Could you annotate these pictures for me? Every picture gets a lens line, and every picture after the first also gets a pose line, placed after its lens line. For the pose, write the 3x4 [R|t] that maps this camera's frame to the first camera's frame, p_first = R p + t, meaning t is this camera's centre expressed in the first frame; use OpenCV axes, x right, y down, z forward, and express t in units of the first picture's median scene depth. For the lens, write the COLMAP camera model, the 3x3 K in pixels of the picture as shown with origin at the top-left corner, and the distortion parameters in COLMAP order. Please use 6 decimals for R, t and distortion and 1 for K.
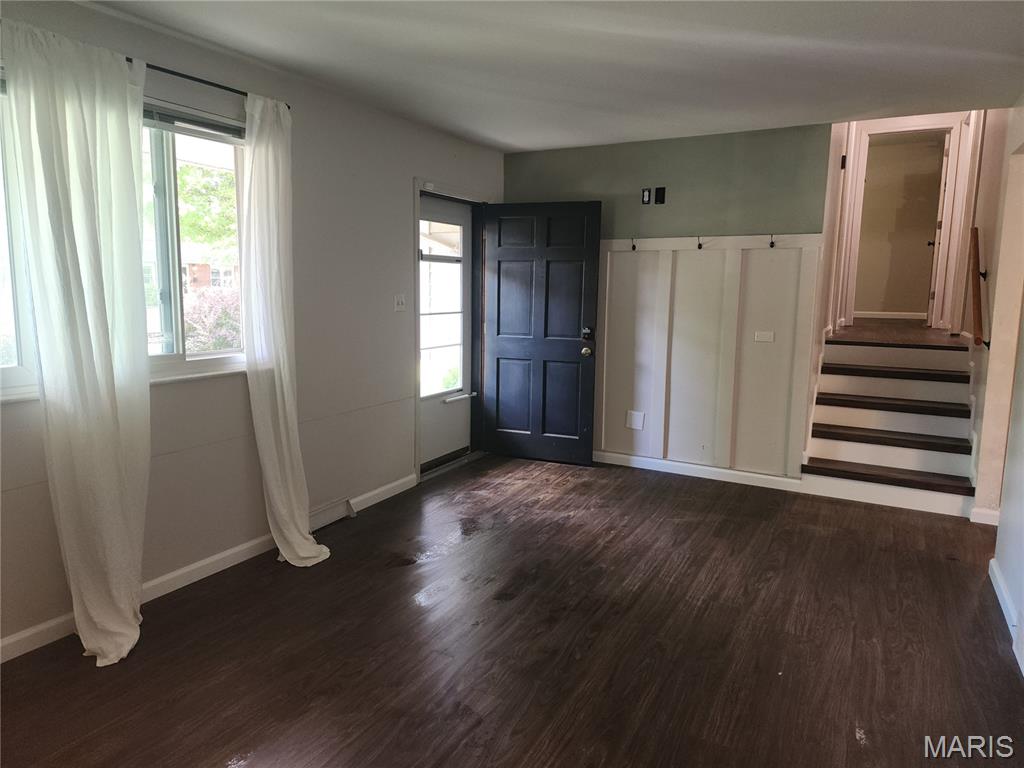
lens RADIAL K [[674.3, 0, 513.2], [0, 674.3, 374.6], [0, 0, 1]] dist [0.081795, -0.076518]
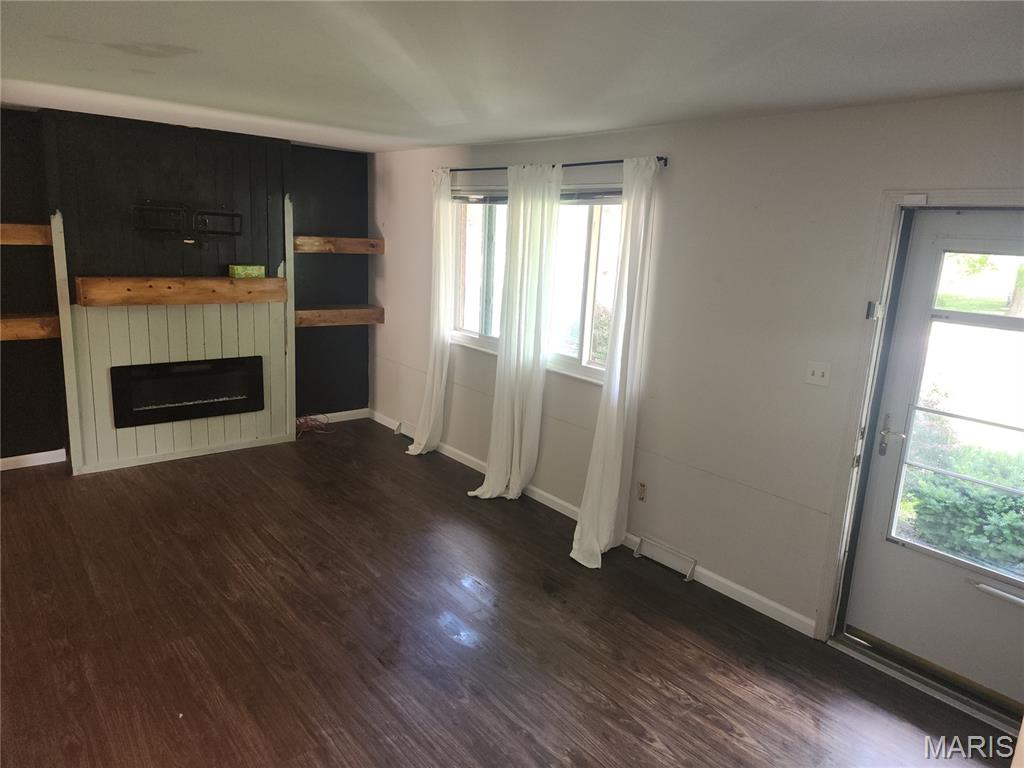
lens RADIAL K [[674.3, 0, 516.2], [0, 674.3, 384.1], [0, 0, 1]] dist [0.081795, -0.076518]
pose [[-0.372819, 0.172874, -0.911658, 0.544580], [-0.179013, 0.950635, 0.253472, -0.199079], [0.910472, 0.257698, -0.323468, 0.858317]]
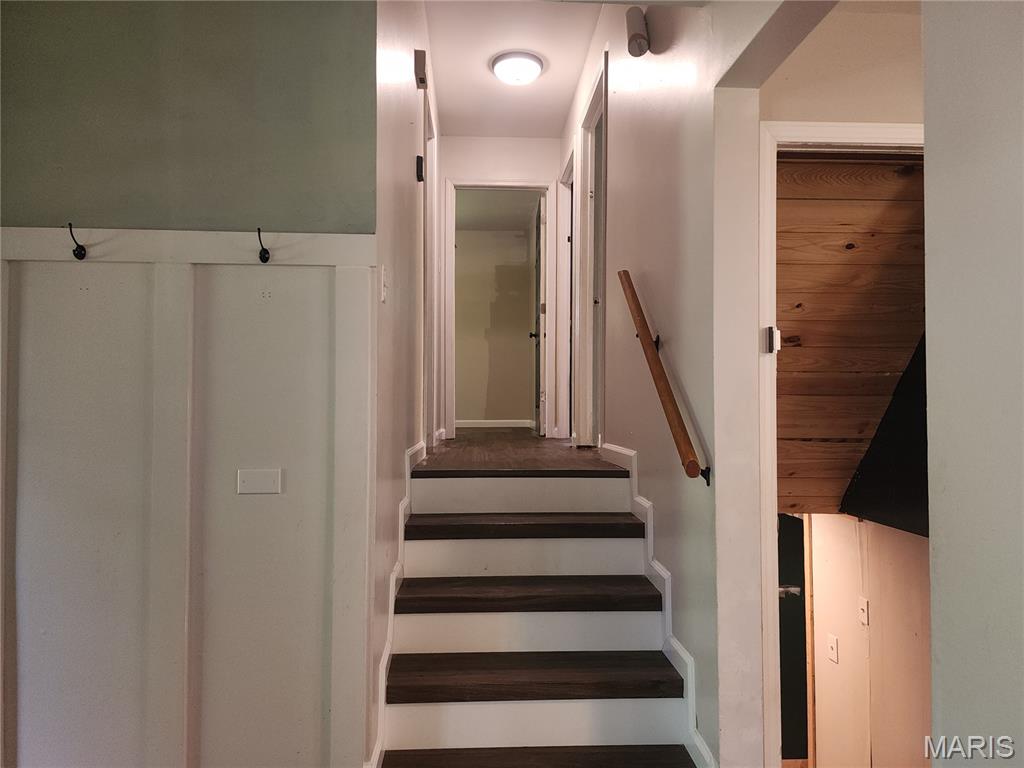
lens RADIAL K [[674.3, 0, 517.2], [0, 674.3, 387.6], [0, 0, 1]] dist [0.081795, -0.076518]
pose [[0.852340, -0.000554, 0.522987, 0.276470], [0.078779, 0.988725, -0.127342, -0.044695], [-0.517020, 0.149739, 0.842774, 0.552863]]
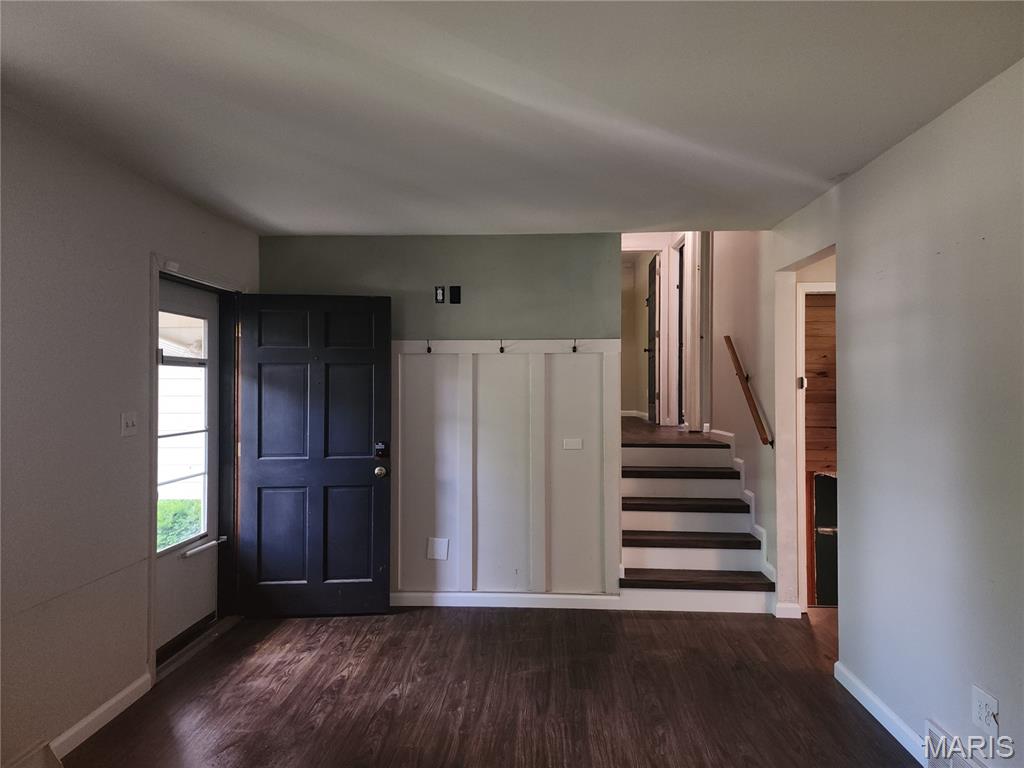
lens RADIAL K [[674.3, 0, 516.0], [0, 674.3, 384.6], [0, 0, 1]] dist [0.081795, -0.076518]
pose [[0.902284, -0.013469, 0.430931, -0.102754], [0.070903, 0.990539, -0.117497, -0.032082], [-0.425272, 0.136570, 0.894702, 0.175695]]
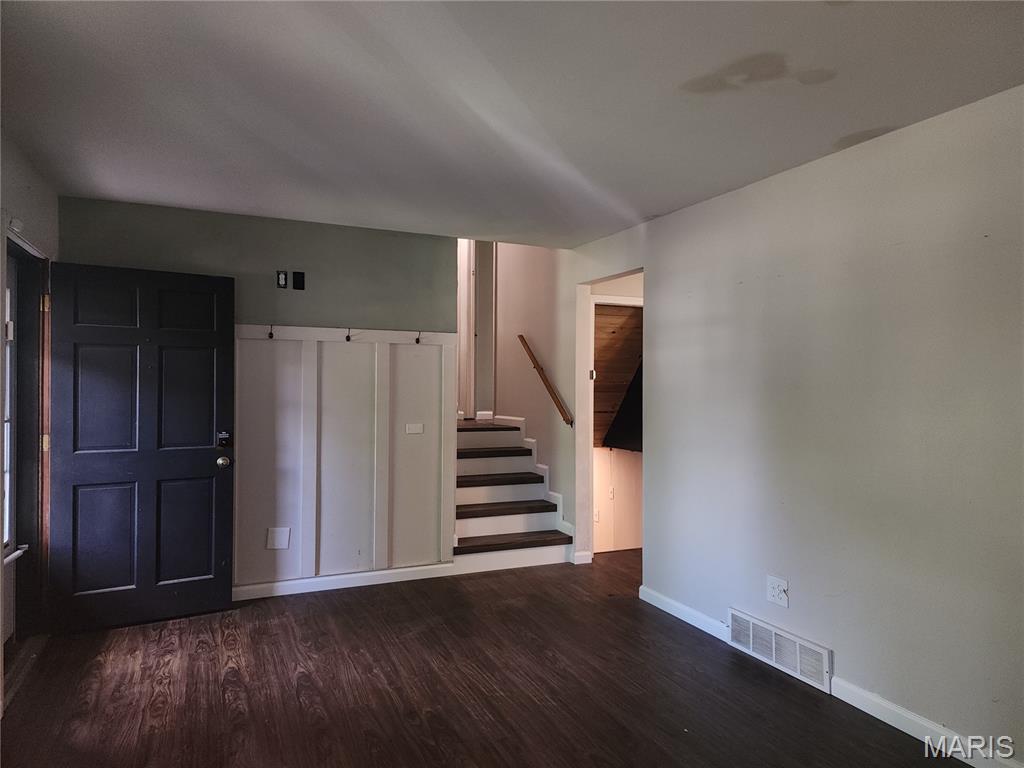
lens RADIAL K [[674.3, 0, 512.6], [0, 674.3, 385.1], [0, 0, 1]] dist [0.081795, -0.076518]
pose [[0.612016, -0.010569, 0.790775, -0.329858], [0.107219, 0.991787, -0.069726, -0.032438], [-0.783544, 0.127460, 0.608123, 0.248527]]
